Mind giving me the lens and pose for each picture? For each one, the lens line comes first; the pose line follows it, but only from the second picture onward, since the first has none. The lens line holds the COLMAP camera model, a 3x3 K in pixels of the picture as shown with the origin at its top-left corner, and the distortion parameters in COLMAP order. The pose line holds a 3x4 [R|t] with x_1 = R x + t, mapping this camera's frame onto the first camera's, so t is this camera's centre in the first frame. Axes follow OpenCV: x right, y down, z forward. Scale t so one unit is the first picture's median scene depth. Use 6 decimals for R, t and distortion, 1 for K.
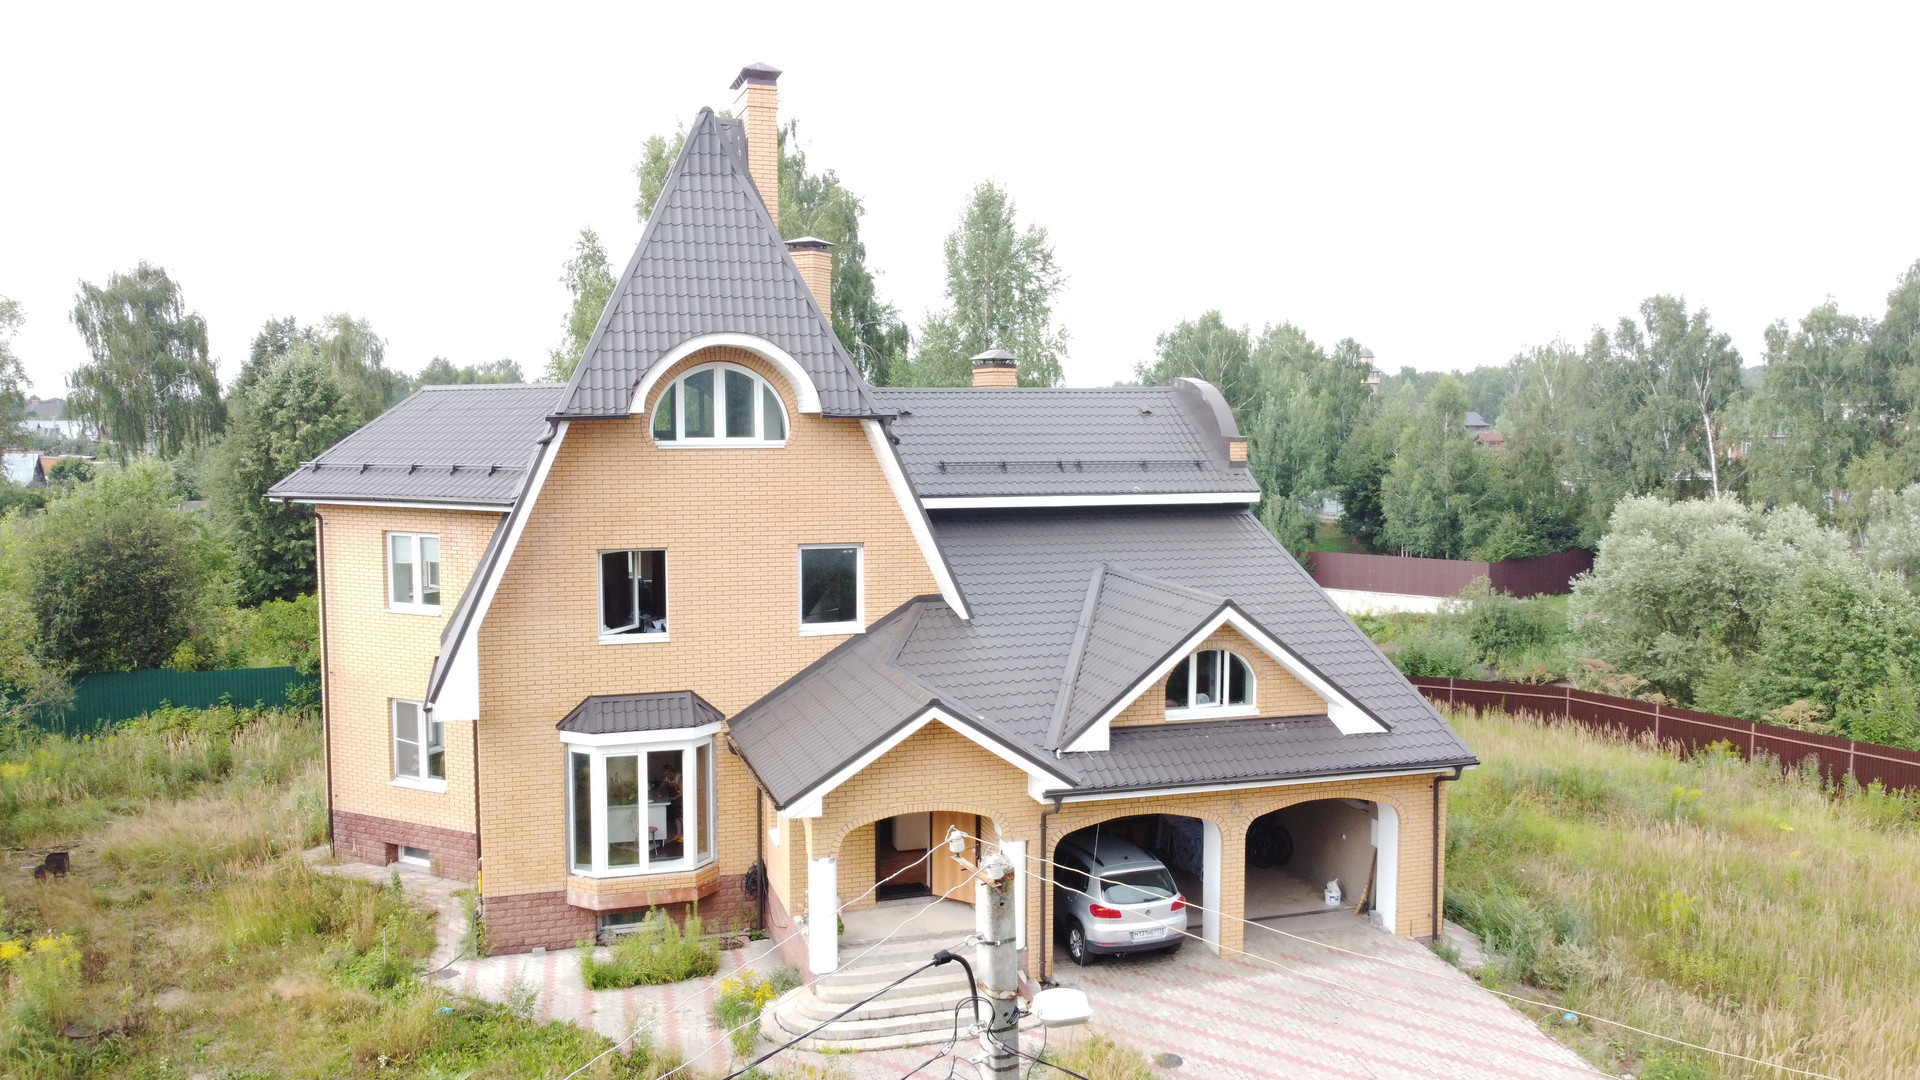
lens RADIAL K [[1456.0, 0, 960.0], [0, 1456.0, 540.0], [0, 0, 1]] dist [0.003924, 0.001228]
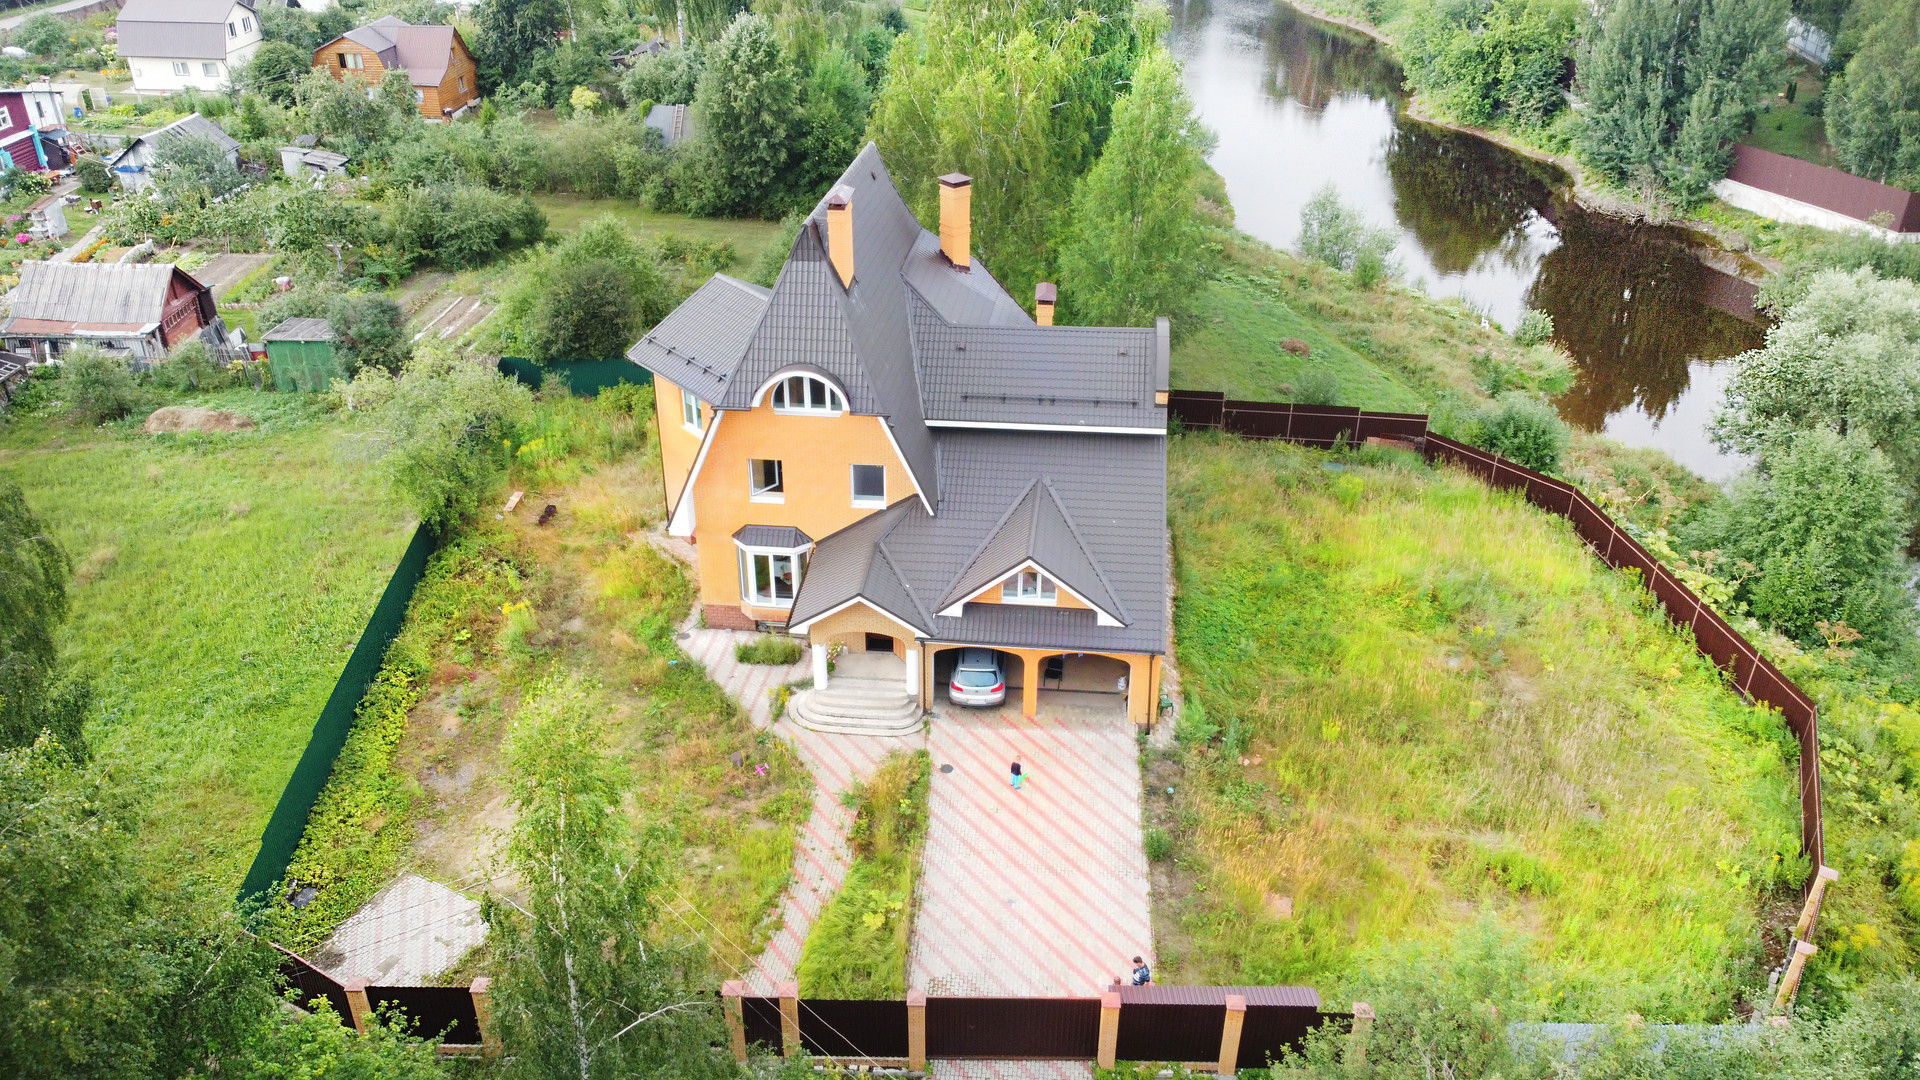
lens RADIAL K [[1456.0, 0, 960.0], [0, 1456.0, 540.0], [0, 0, 1]] dist [0.003924, 0.001228]
pose [[0.922522, 0.195668, -0.332668, 0.682355], [-0.037520, 0.903341, 0.427279, -0.734888], [0.384117, -0.381692, 0.840693, -0.574861]]
